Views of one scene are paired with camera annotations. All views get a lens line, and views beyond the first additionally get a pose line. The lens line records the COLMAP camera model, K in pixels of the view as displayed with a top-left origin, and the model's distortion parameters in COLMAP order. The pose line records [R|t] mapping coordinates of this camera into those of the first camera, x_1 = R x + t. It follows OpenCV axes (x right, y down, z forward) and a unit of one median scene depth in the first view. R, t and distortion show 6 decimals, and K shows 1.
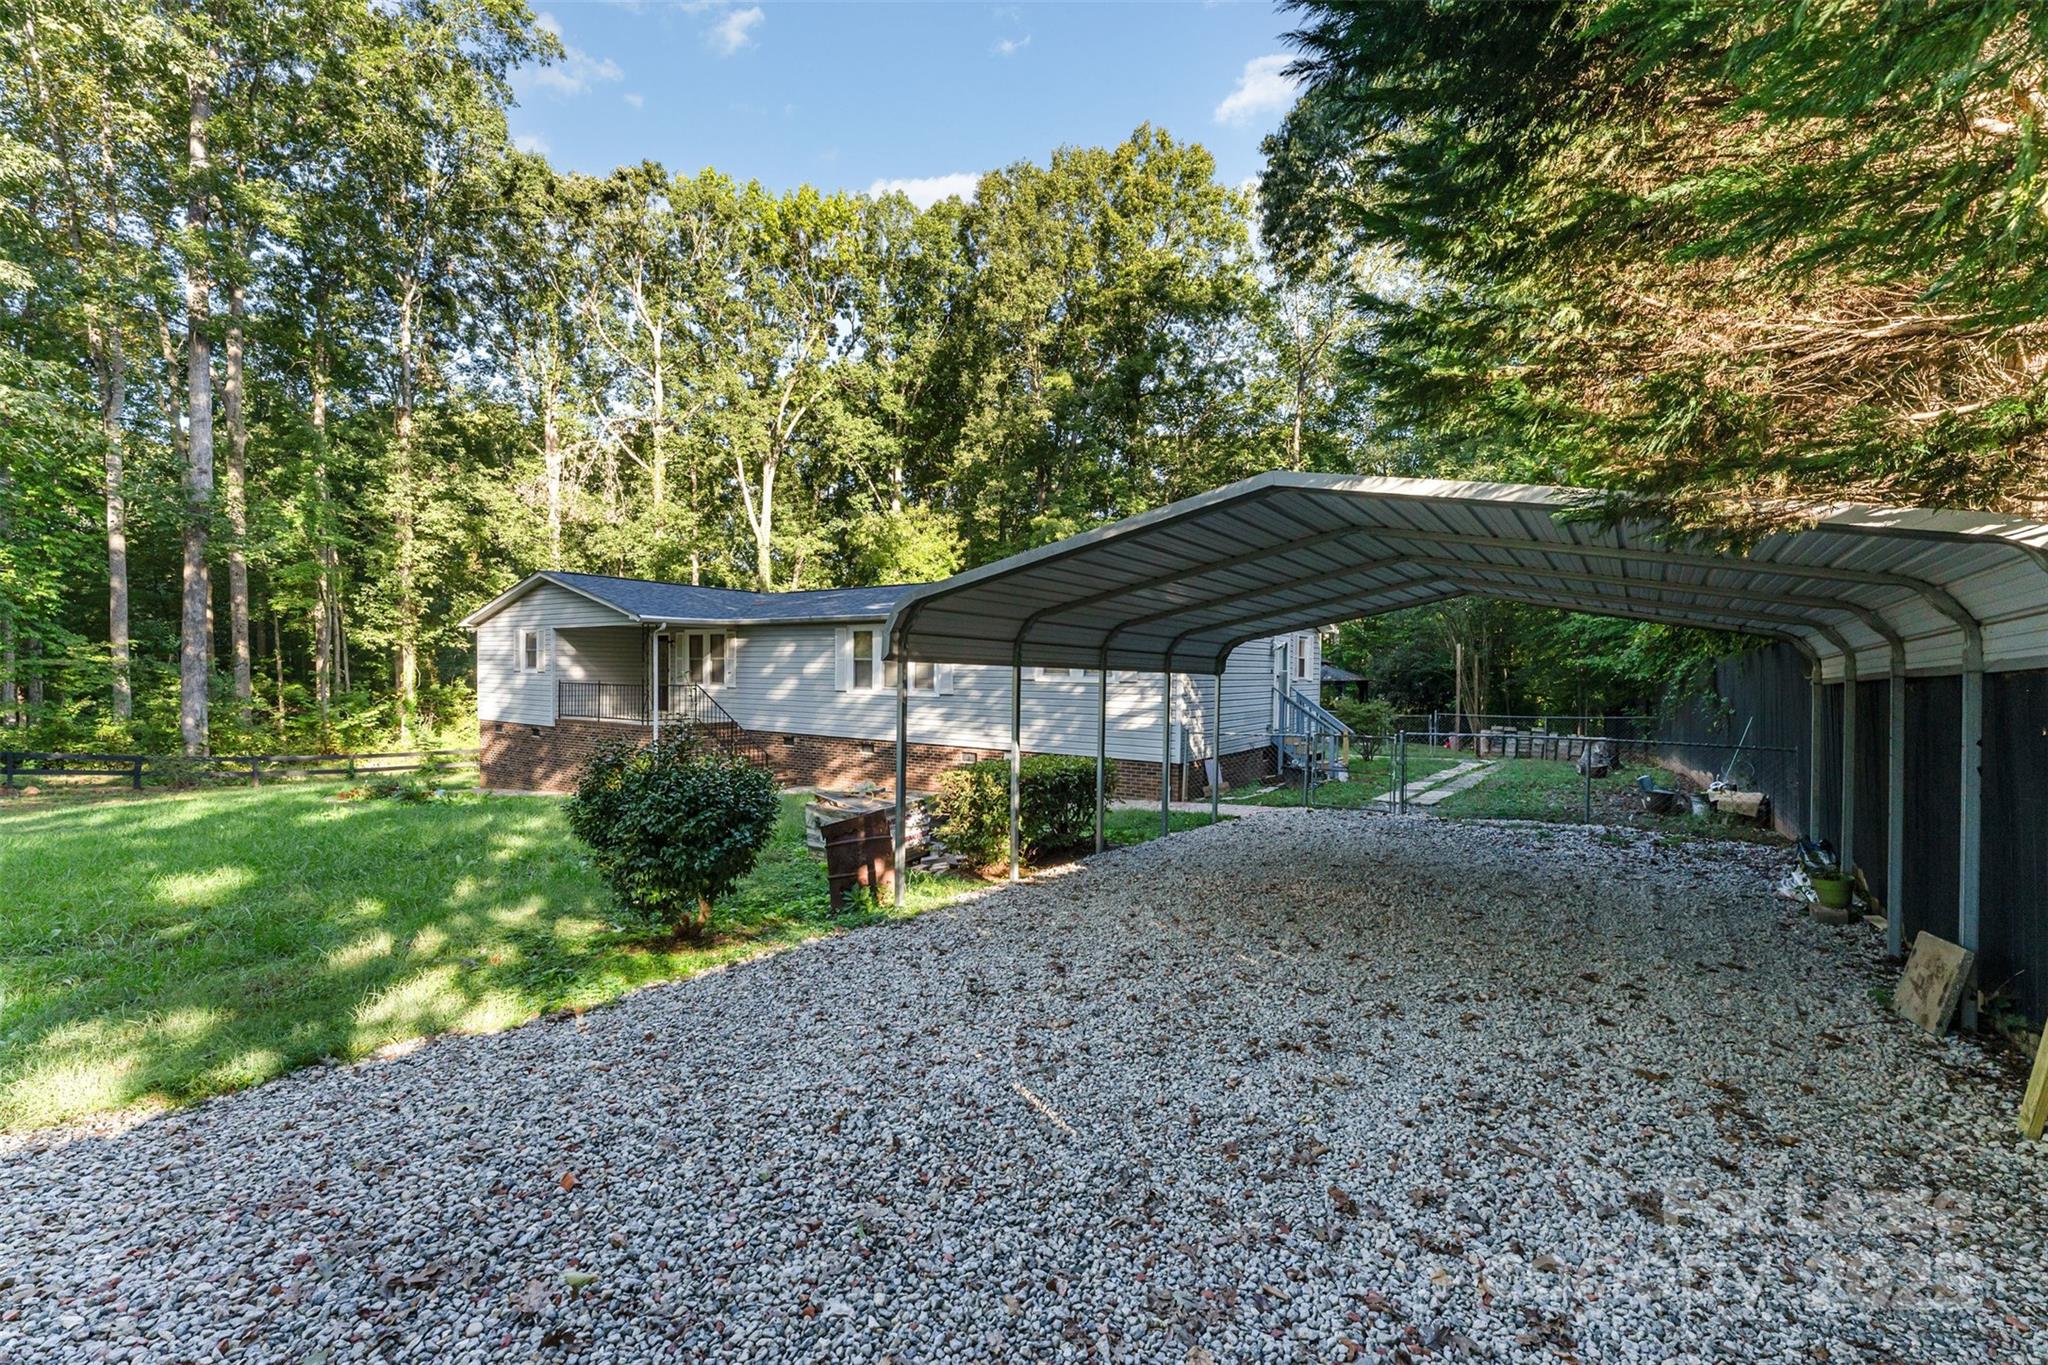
lens RADIAL K [[821.5, 0, 1015.2], [0, 821.5, 683.0], [0, 0, 1]] dist [0.002844, 0.000123]
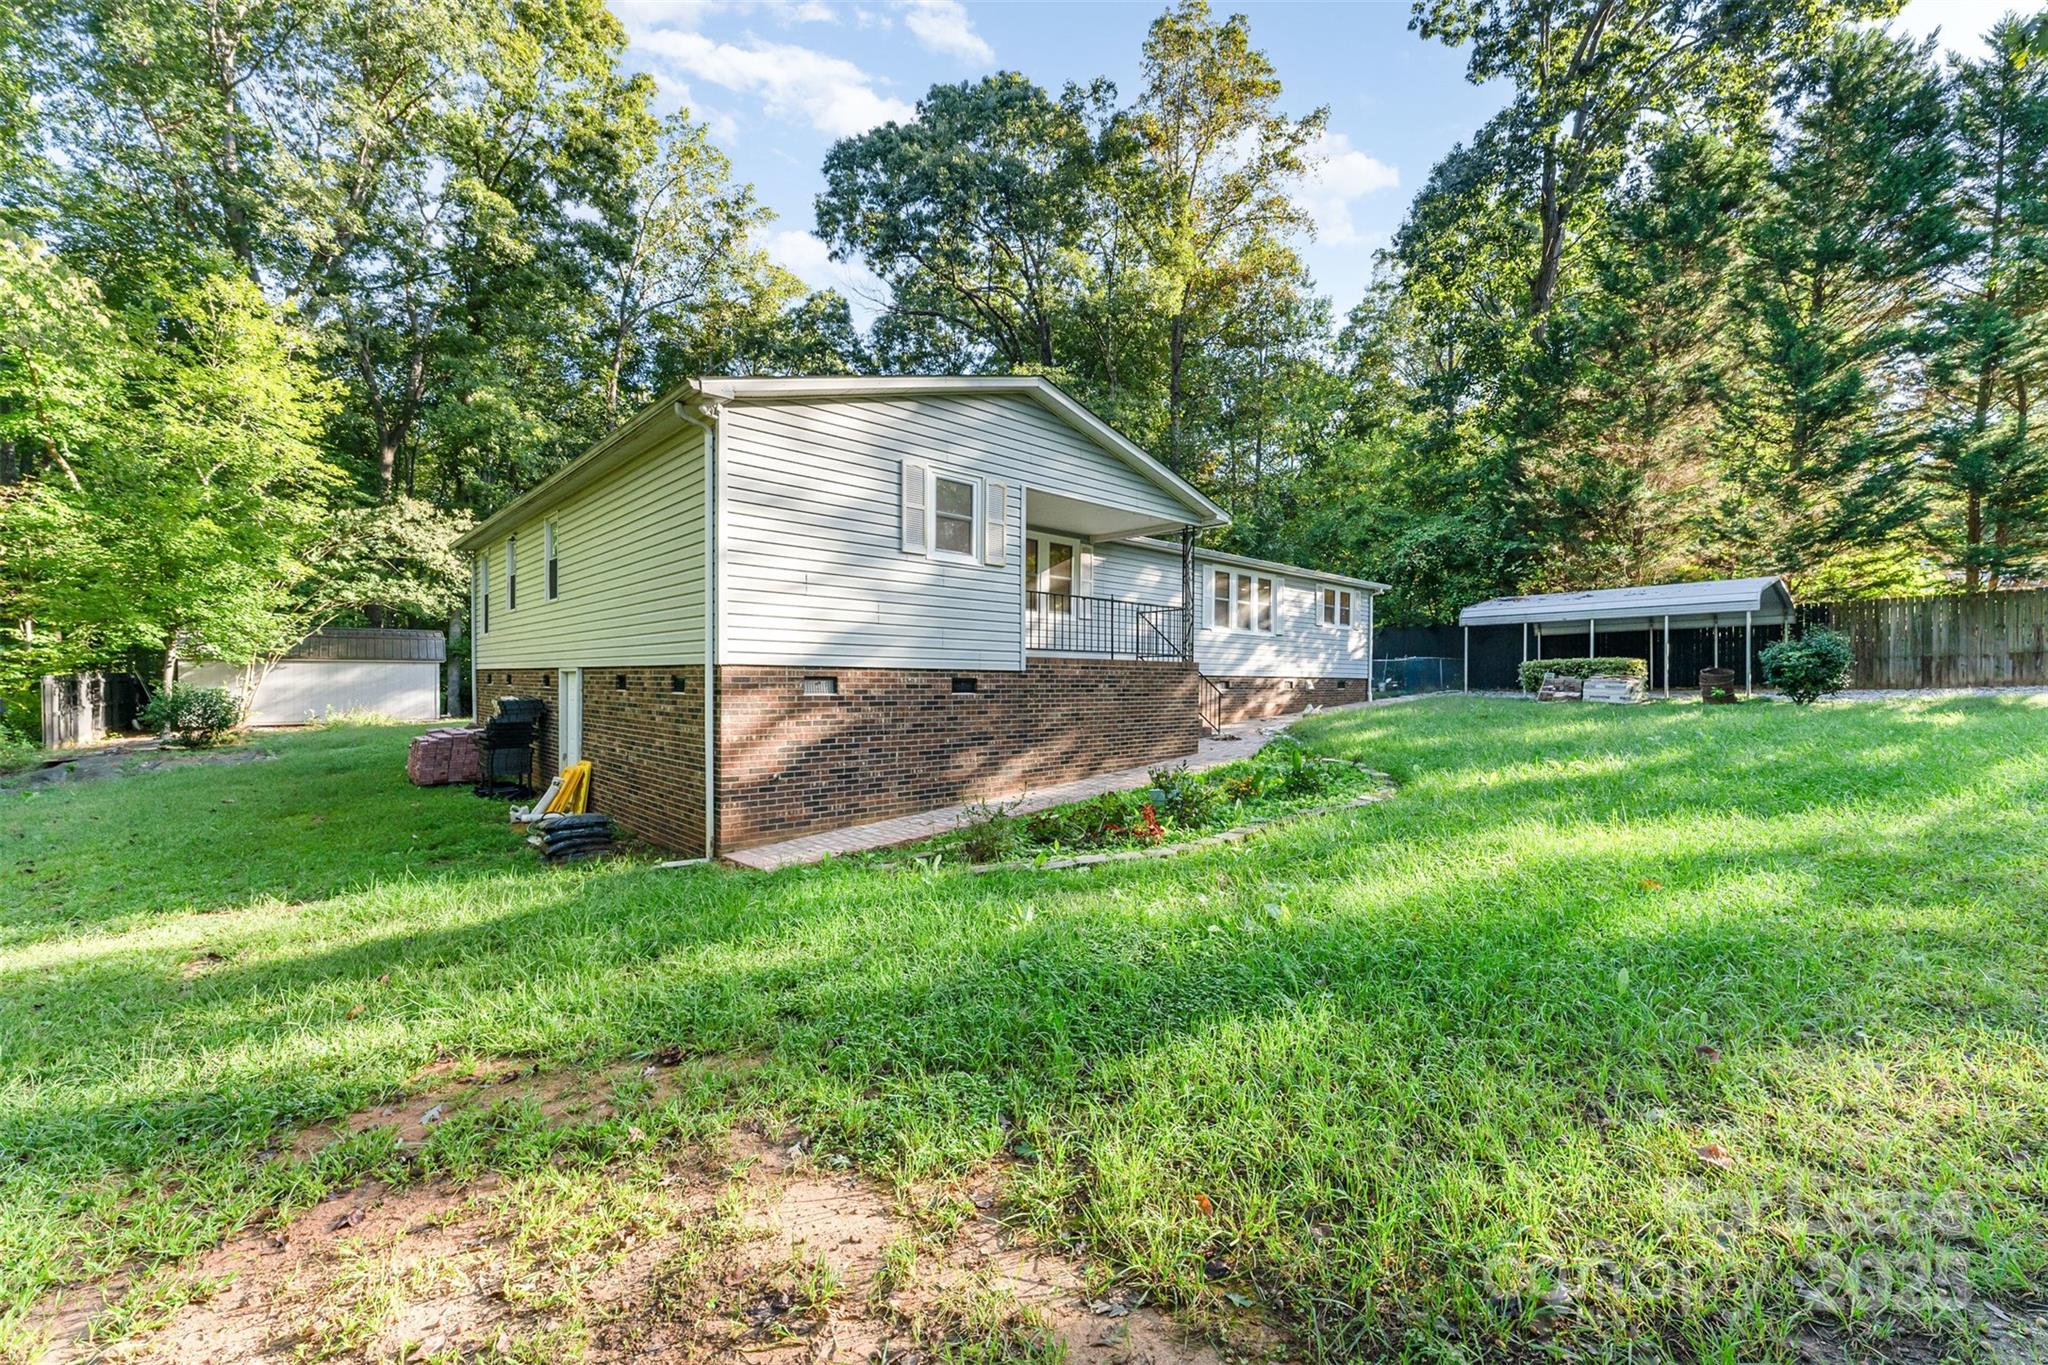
lens RADIAL K [[821.5, 0, 1025.1], [0, 821.5, 680.0], [0, 0, 1]] dist [0.002844, 0.000123]
pose [[0.227286, -0.008989, 0.973787, -1.120123], [0.003979, 0.999958, 0.008302, 0.057946], [-0.973820, 0.001988, 0.227312, 0.905840]]
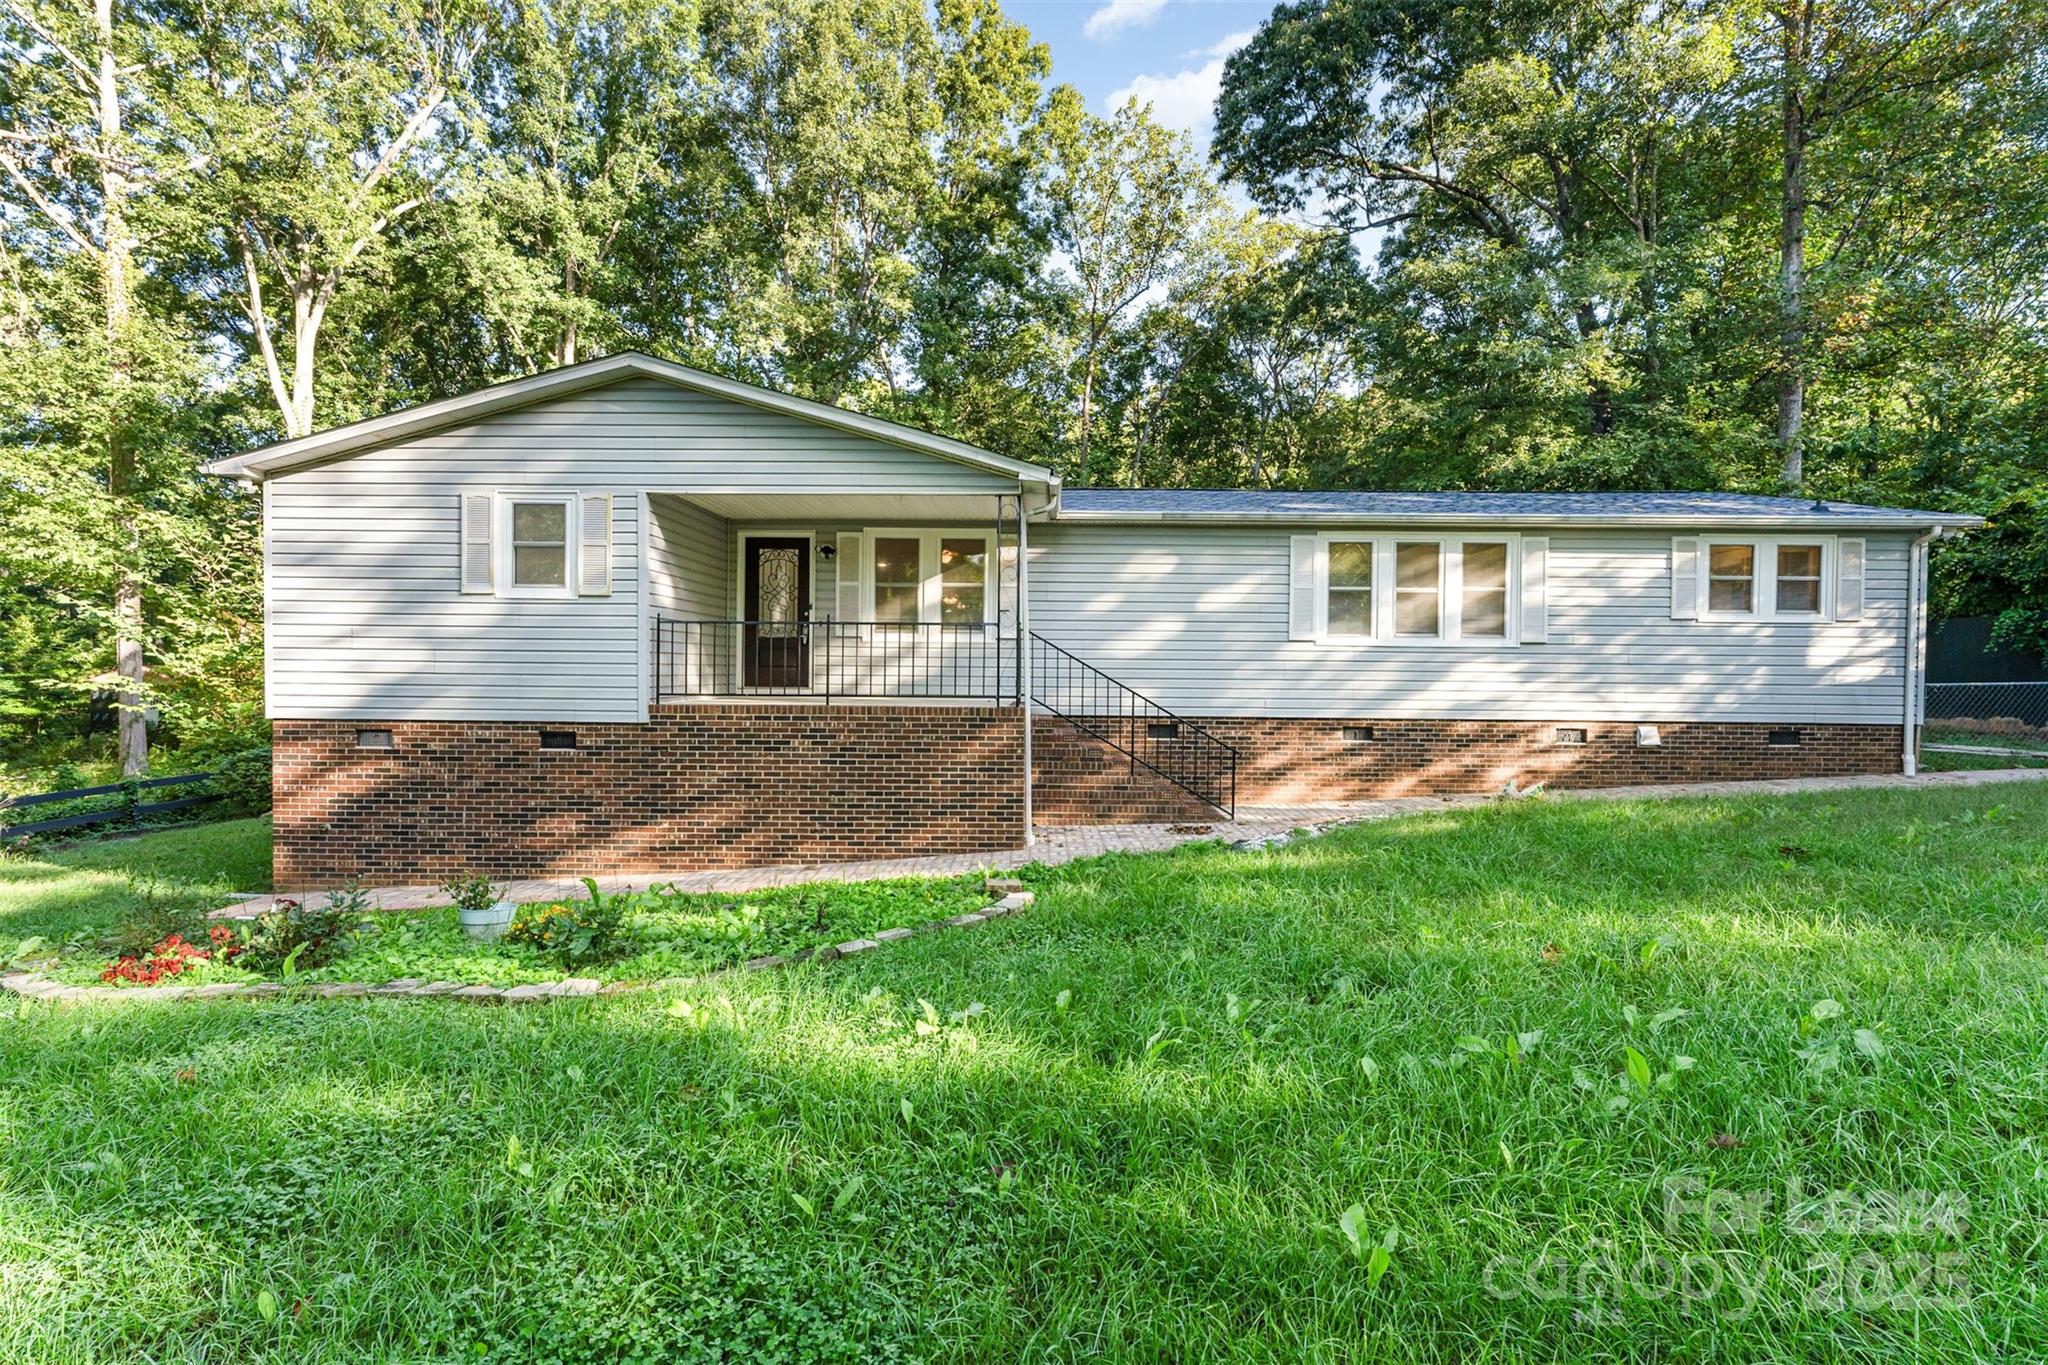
lens RADIAL K [[887.3, 0, 1023.2], [0, 887.3, 683.4], [0, 0, 1]] dist [0.004423, 0.000832]
pose [[0.838690, -0.010137, 0.544515, -0.672022], [0.005817, 0.999936, 0.009656, 0.031878], [-0.544578, -0.004931, 0.838696, 0.519538]]
